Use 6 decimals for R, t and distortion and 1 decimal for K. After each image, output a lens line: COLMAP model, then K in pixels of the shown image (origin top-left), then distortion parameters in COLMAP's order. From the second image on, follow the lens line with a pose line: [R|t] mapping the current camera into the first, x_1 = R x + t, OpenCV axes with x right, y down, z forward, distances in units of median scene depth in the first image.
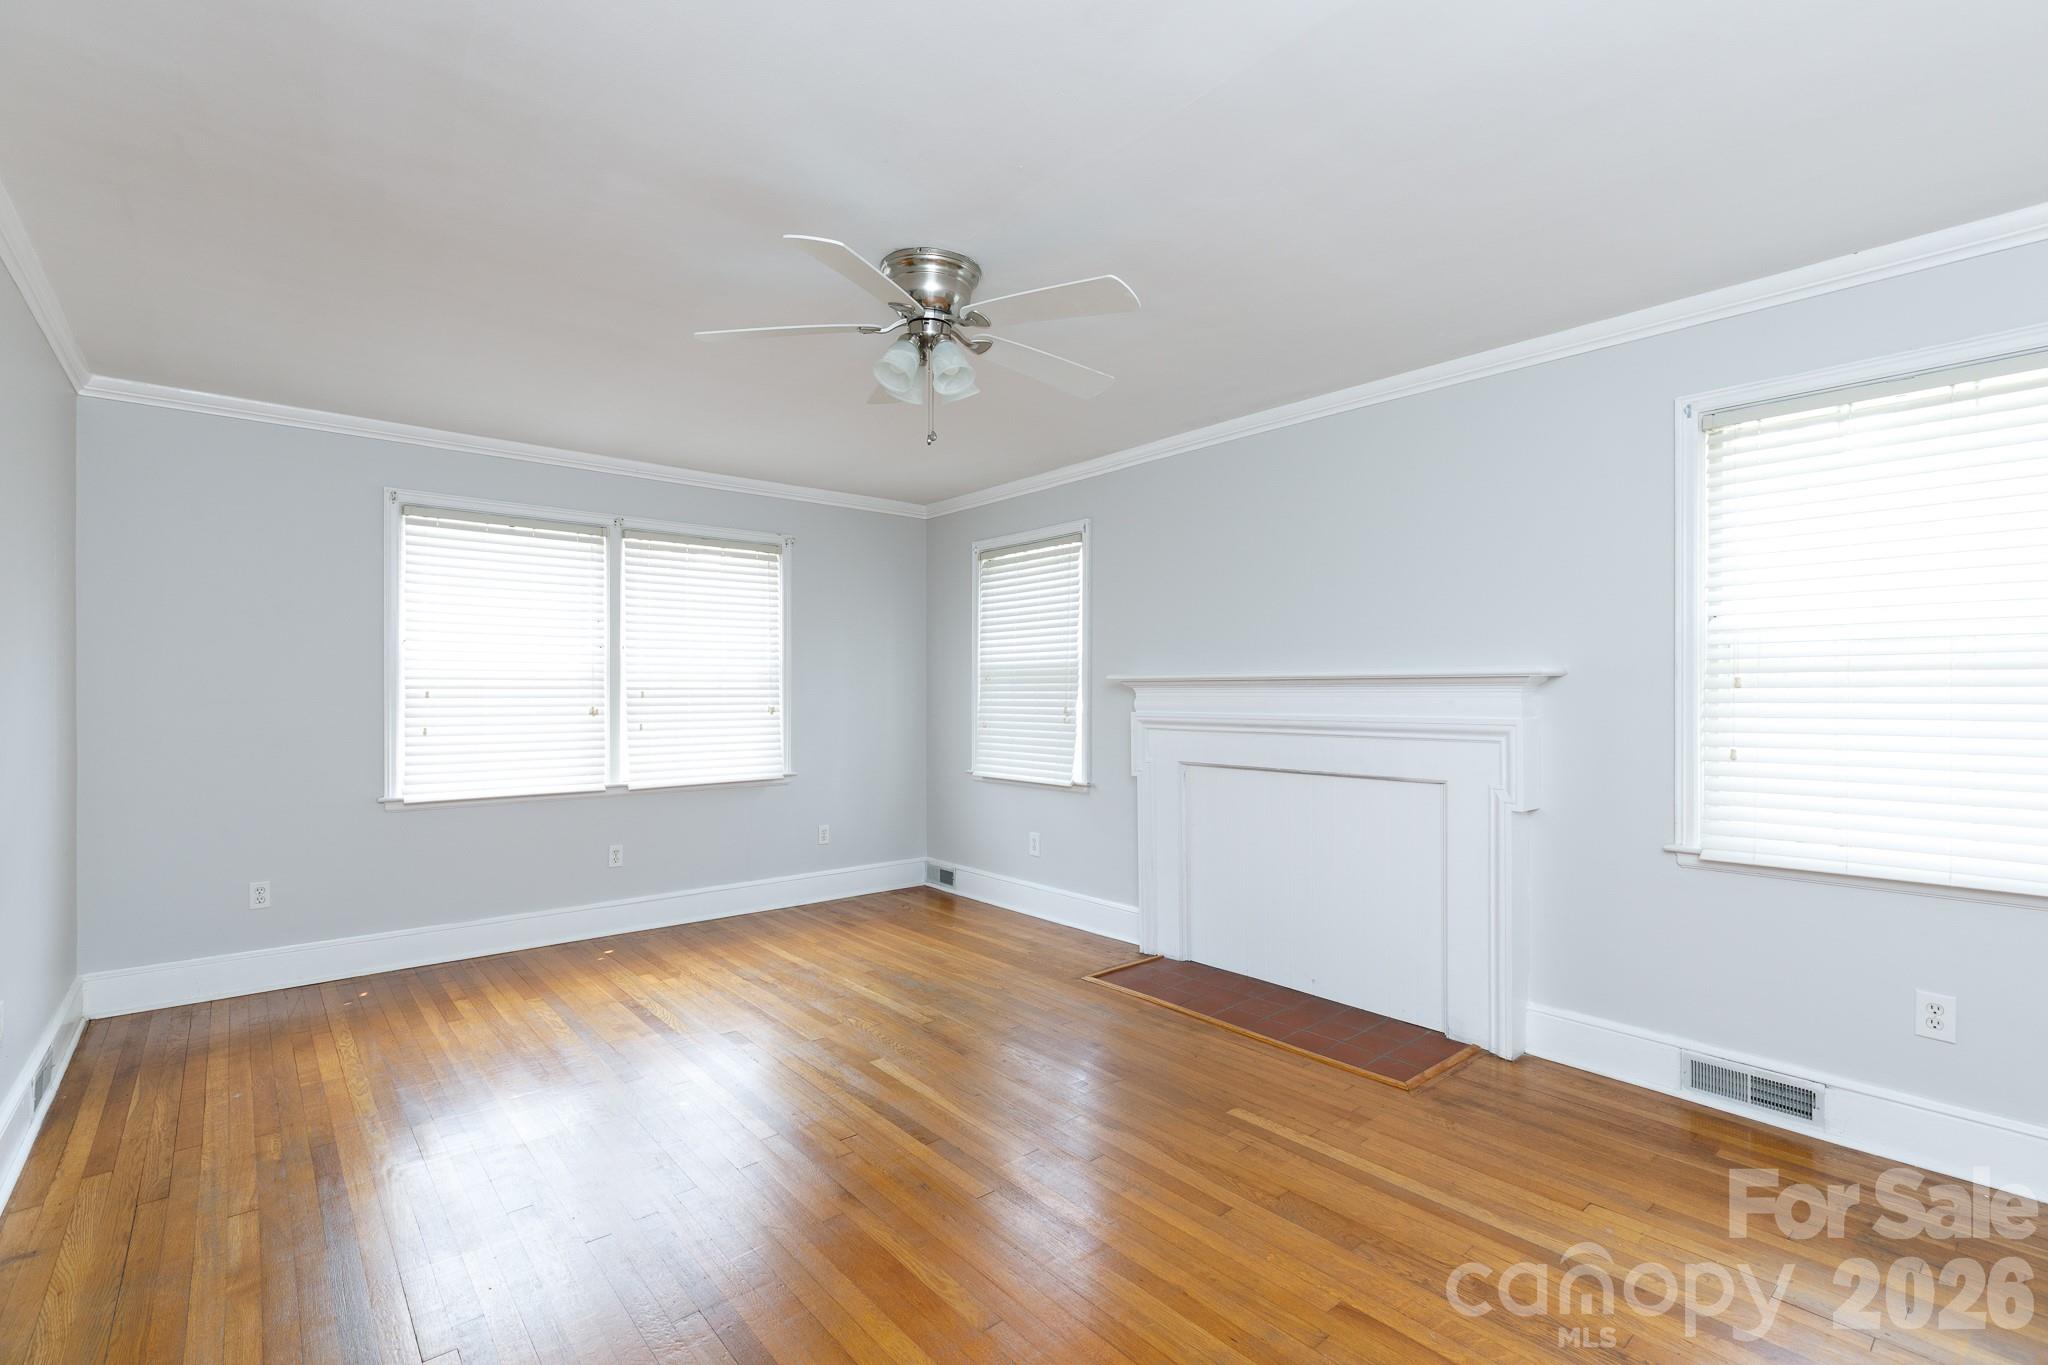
lens RADIAL K [[905.6, 0, 1024.0], [0, 905.6, 682.5], [0, 0, 1]] dist [0.000340, 0.000083]
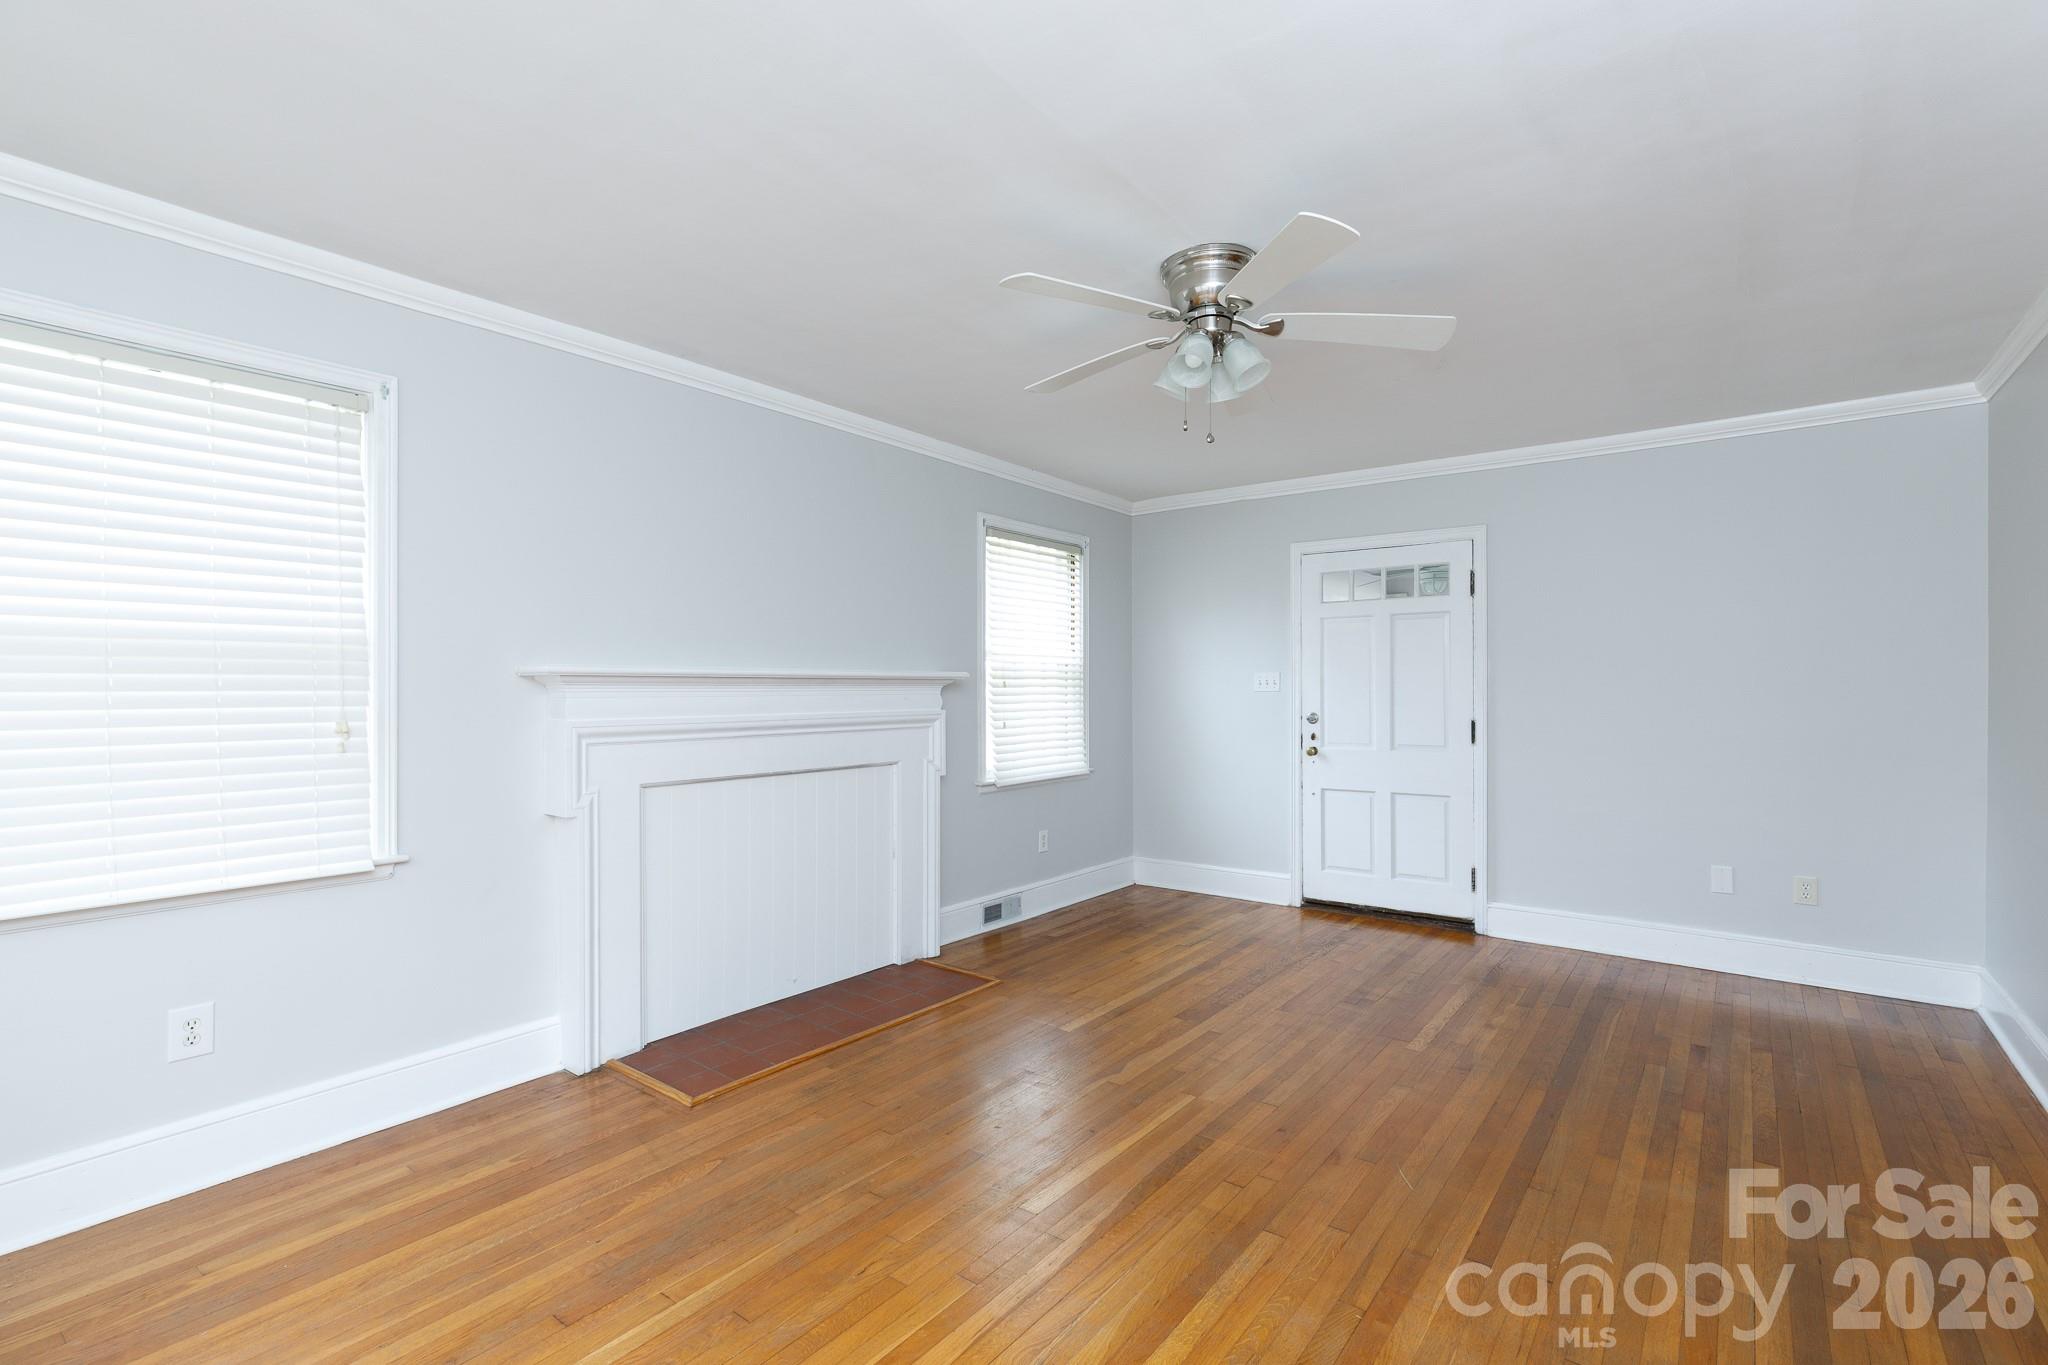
lens RADIAL K [[905.6, 0, 1024.0], [0, 905.6, 682.5], [0, 0, 1]] dist [0.000340, 0.000083]
pose [[-0.185602, 0.010721, 0.982567, -0.762699], [-0.003691, 0.999926, -0.011608, 0.012791], [-0.982618, -0.005781, -0.185548, 1.008914]]
